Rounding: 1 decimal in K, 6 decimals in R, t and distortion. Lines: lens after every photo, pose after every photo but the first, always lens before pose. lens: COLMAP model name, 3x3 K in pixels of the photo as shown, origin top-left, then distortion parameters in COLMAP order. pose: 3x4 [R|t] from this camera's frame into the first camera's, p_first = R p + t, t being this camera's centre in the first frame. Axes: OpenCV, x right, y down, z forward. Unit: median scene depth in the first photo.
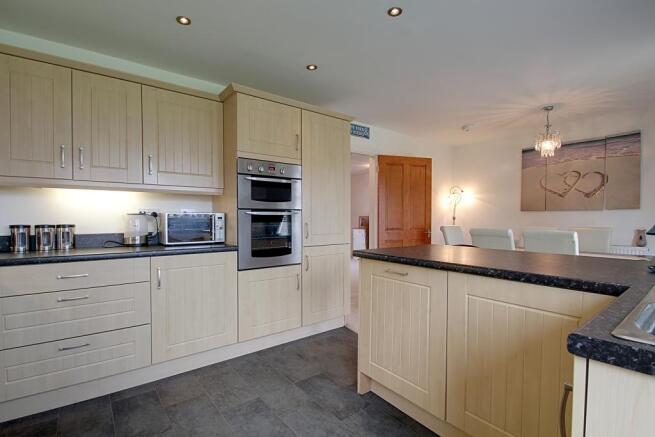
lens RADIAL K [[306.0, 0, 324.0], [0, 306.0, 220.7], [0, 0, 1]] dist [-0.011393, -0.000799]
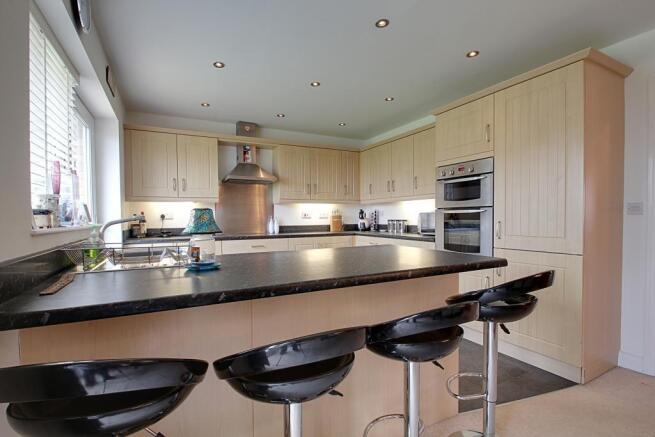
lens RADIAL K [[306.0, 0, 327.1], [0, 306.0, 220.9], [0, 0, 1]] dist [-0.011393, -0.000799]
pose [[-0.194698, 0.014507, -0.980756, 0.693811], [0.004797, 0.999893, 0.013838, -0.005894], [0.980852, -0.002010, -0.194747, 0.537395]]
